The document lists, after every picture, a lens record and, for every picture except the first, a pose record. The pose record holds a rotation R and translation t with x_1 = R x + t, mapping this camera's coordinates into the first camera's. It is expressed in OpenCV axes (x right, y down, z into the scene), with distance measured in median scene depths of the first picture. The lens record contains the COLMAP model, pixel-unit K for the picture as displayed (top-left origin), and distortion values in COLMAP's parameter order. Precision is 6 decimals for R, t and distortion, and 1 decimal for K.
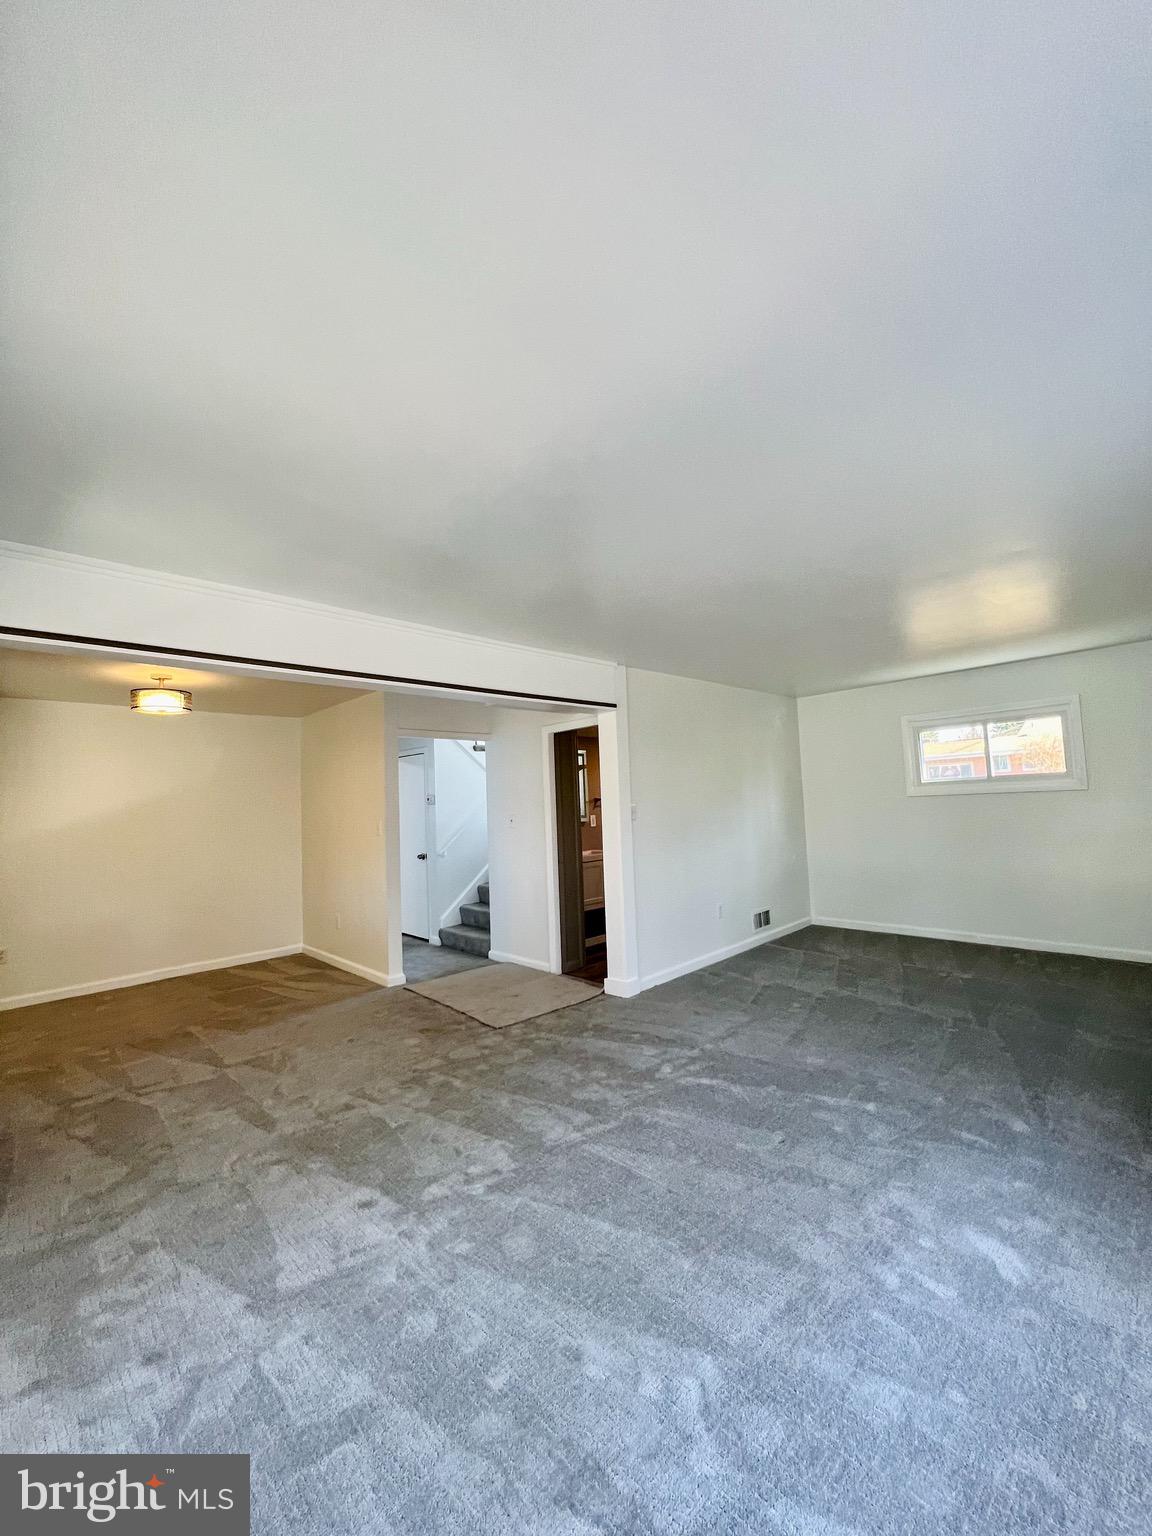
lens RADIAL K [[613.1, 0, 573.2], [0, 613.1, 764.3], [0, 0, 1]] dist [-0.000473, 0.000097]
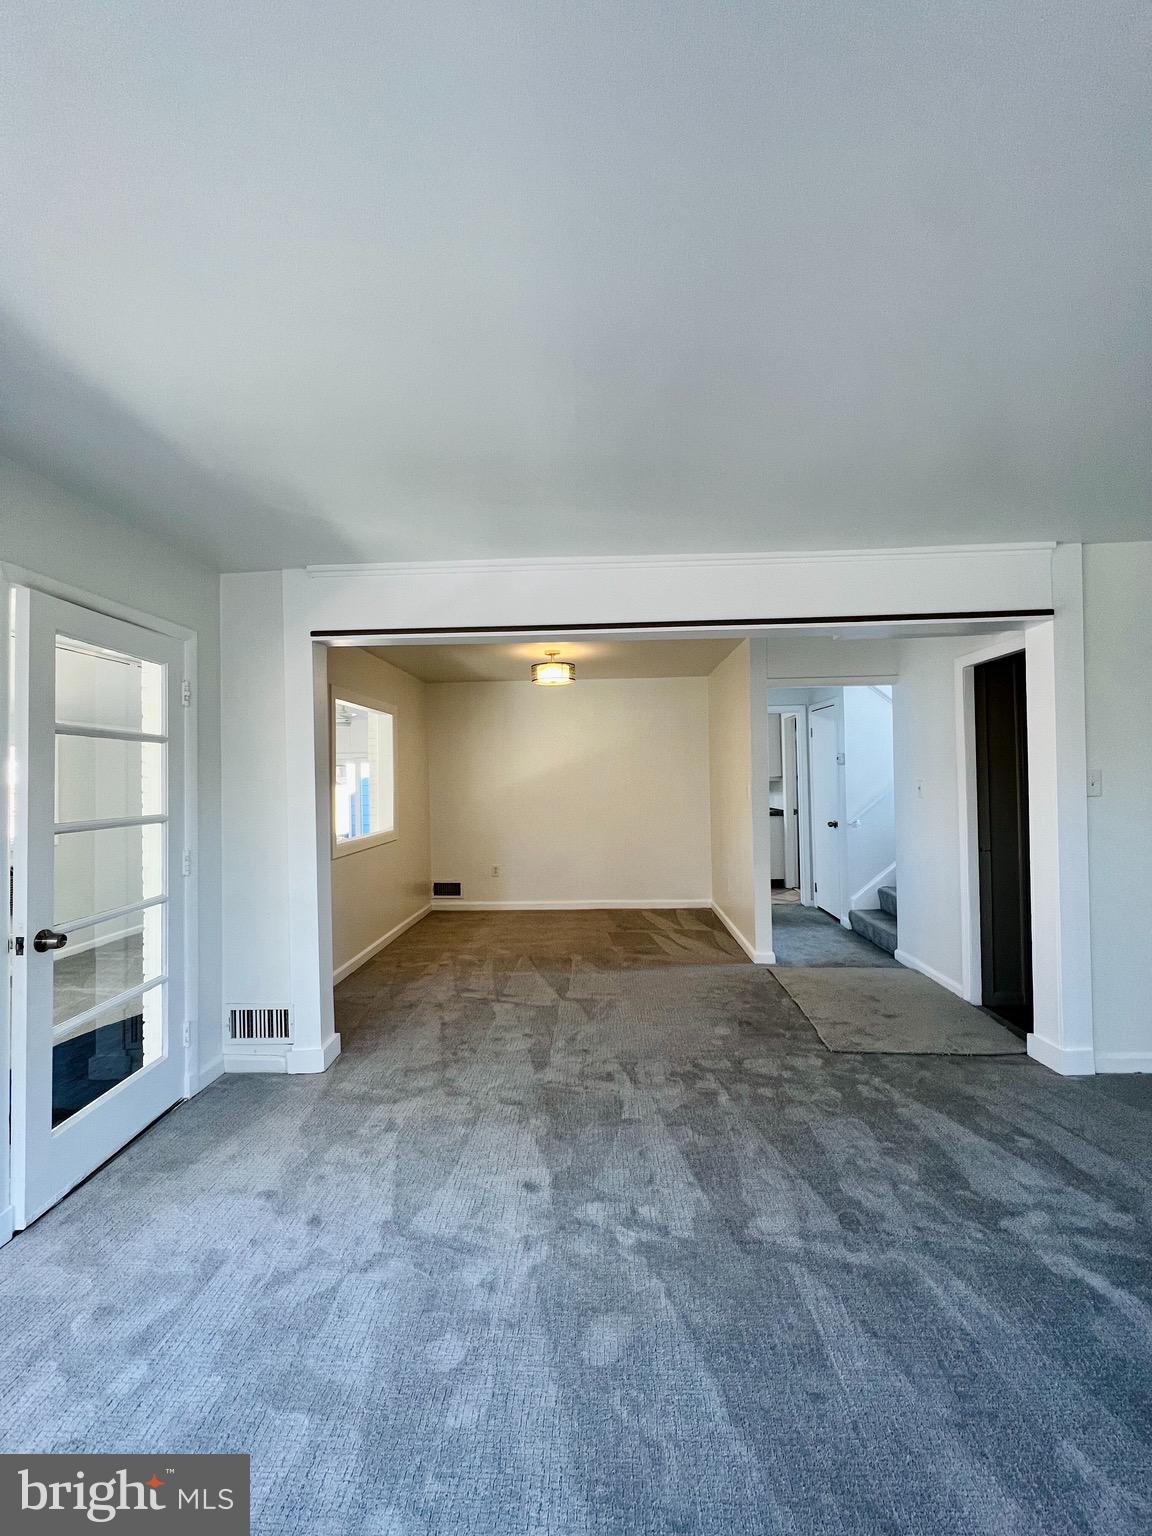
lens RADIAL K [[613.1, 0, 573.2], [0, 613.1, 764.3], [0, 0, 1]] dist [-0.000473, 0.000097]
pose [[0.687068, 0.013929, -0.726459, 0.258789], [0.037993, 0.997760, 0.055064, 0.008183], [0.725599, -0.065433, 0.685000, 0.288564]]
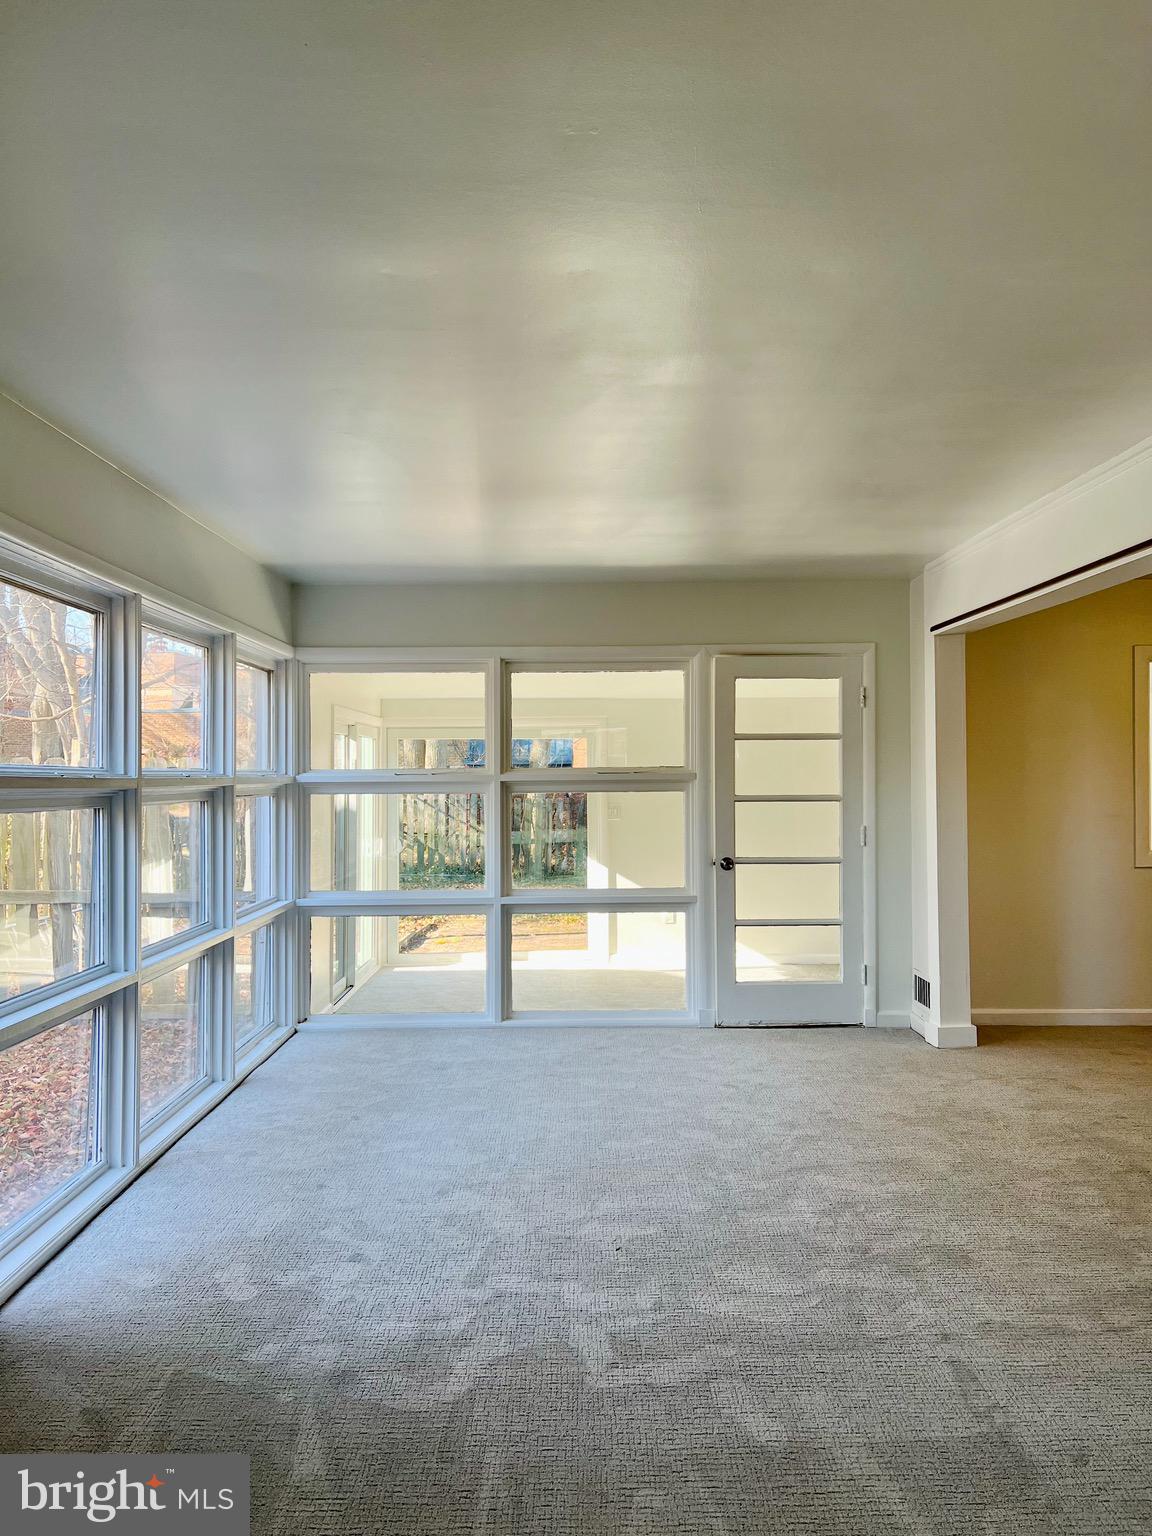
lens RADIAL K [[1144.3, 0, 580.4], [0, 1144.3, 770.8], [0, 0, 1]] dist [0.053334, -0.058245]
pose [[-0.694446, 0.037115, -0.718587, 0.981168], [0.073214, 0.997130, -0.019253, 0.062137], [0.715810, -0.065981, -0.695170, 1.451367]]
